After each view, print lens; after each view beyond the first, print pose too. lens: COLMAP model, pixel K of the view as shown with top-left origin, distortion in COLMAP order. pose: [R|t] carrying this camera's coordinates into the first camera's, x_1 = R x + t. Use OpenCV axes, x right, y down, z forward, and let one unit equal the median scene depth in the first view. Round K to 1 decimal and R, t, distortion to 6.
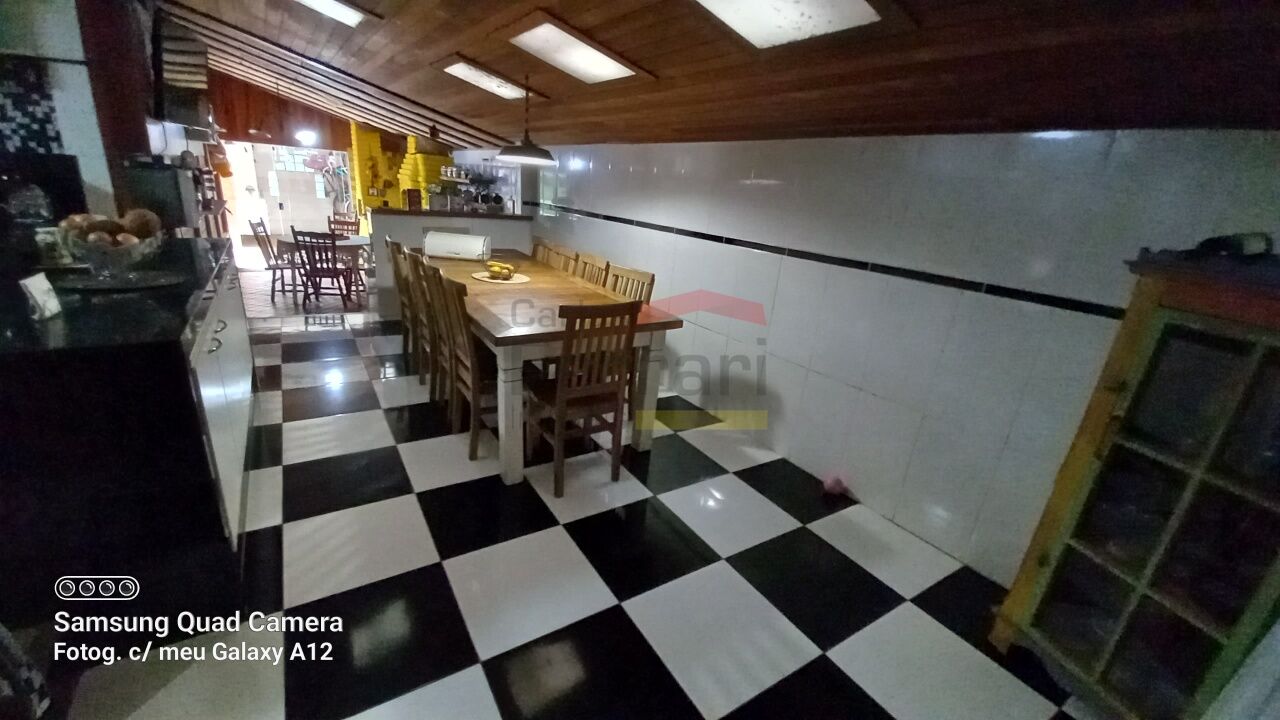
lens RADIAL K [[509.4, 0, 640.1], [0, 509.4, 365.1], [0, 0, 1]] dist [-0.024733, -0.001437]
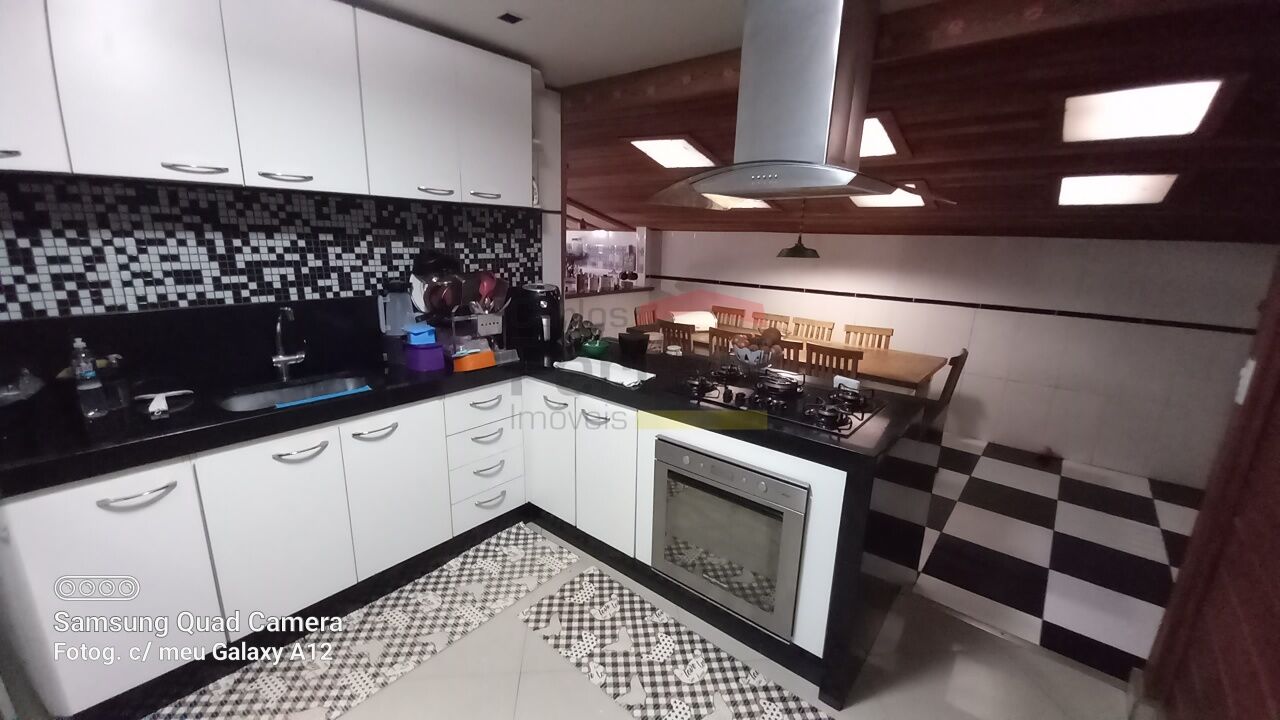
lens RADIAL K [[509.4, 0, 637.1], [0, 509.4, 362.3], [0, 0, 1]] dist [-0.024733, -0.001437]
pose [[0.961845, -0.122734, 0.244521, -1.335702], [0.141324, 0.988148, -0.059923, -0.137406], [-0.234268, 0.092193, 0.967791, -0.269167]]
